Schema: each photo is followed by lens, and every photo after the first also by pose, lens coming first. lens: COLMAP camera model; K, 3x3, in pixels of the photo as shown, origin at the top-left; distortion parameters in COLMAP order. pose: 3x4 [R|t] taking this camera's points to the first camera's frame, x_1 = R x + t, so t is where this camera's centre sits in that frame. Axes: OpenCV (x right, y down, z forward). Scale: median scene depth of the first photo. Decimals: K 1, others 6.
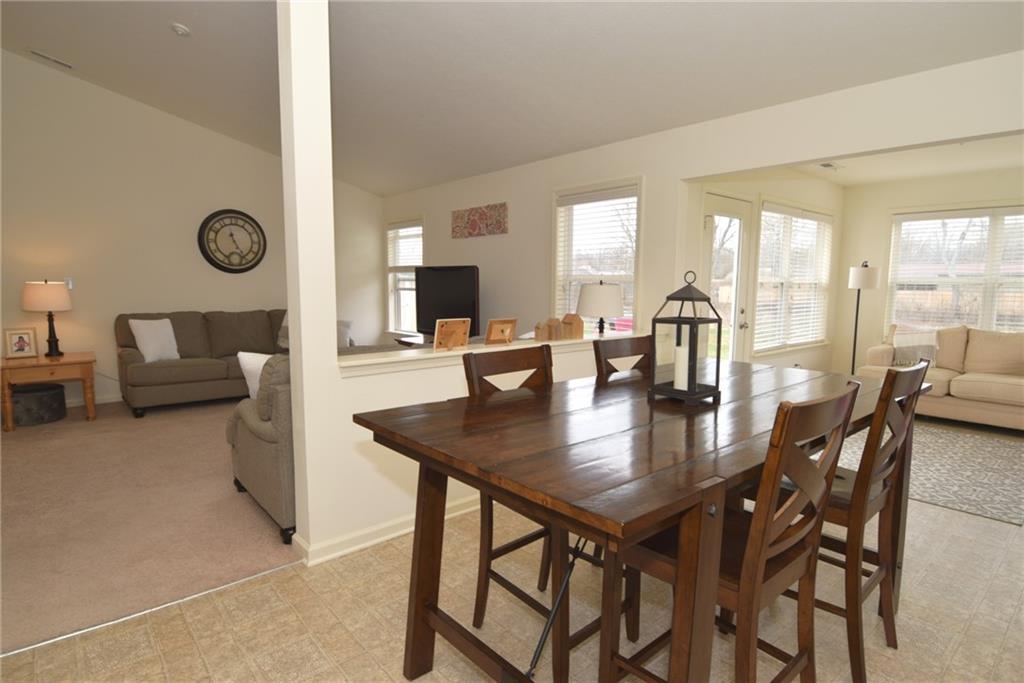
lens RADIAL K [[546.4, 0, 515.1], [0, 546.4, 344.5], [0, 0, 1]] dist [0.007478, -0.016246]
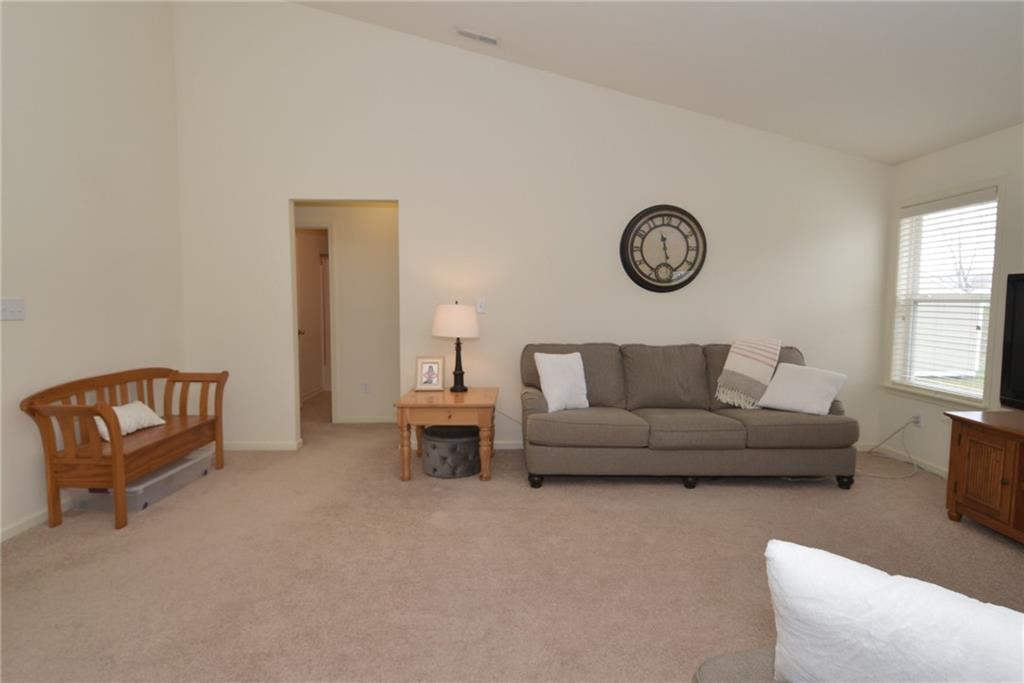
lens RADIAL K [[546.4, 0, 505.2], [0, 546.4, 340.0], [0, 0, 1]] dist [0.007478, -0.016246]
pose [[0.761171, 0.039768, -0.647331, -0.225349], [-0.074475, 0.996875, -0.026331, -0.037248], [0.644261, 0.068252, 0.761754, 0.360150]]
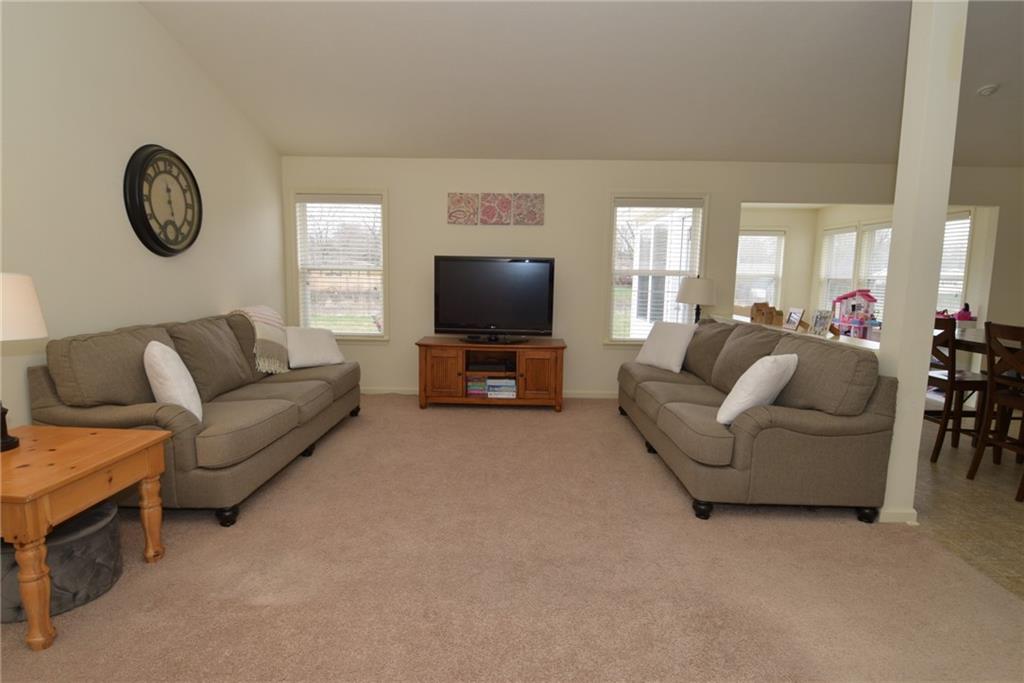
lens RADIAL K [[546.4, 0, 507.4], [0, 546.4, 346.0], [0, 0, 1]] dist [0.007478, -0.016246]
pose [[0.662132, -0.093742, 0.743501, -0.806704], [0.075758, 0.995436, 0.058040, -0.047503], [-0.745548, 0.017896, 0.666211, 0.387175]]
